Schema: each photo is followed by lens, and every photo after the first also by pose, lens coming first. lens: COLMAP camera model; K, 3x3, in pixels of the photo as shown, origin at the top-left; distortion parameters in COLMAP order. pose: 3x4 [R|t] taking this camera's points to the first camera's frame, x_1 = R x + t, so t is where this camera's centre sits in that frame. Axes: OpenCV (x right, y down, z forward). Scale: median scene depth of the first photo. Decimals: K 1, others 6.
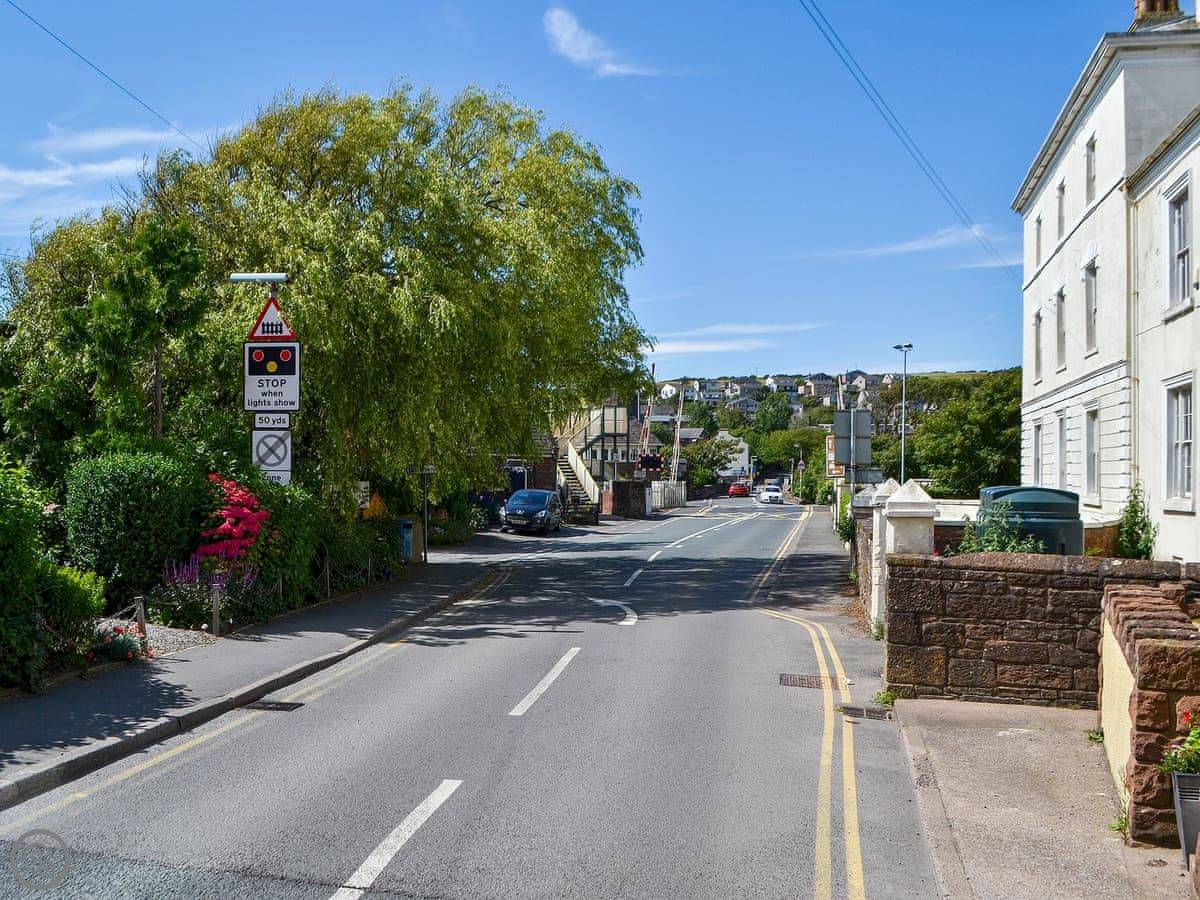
lens RADIAL K [[1115.8, 0, 601.2], [0, 1115.8, 456.3], [0, 0, 1]] dist [-0.087400, 0.000000]
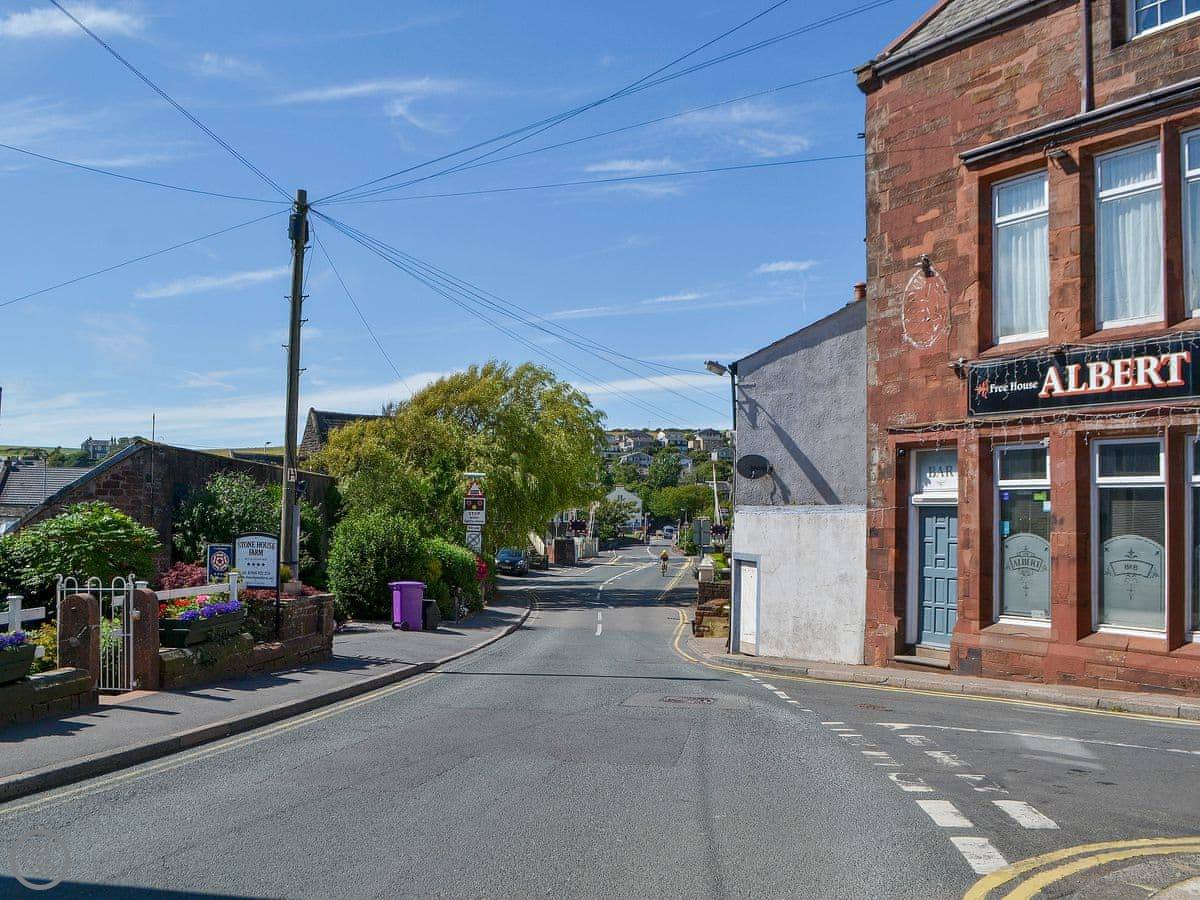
lens RADIAL K [[1115.8, 0, 598.3], [0, 1115.8, 449.4], [0, 0, 1]] dist [-0.087400, 0.000000]
pose [[0.995385, 0.019228, 0.094016, -0.050762], [-0.014791, 0.998754, -0.047665, -0.018958], [-0.094815, 0.046054, 0.994429, -0.318511]]
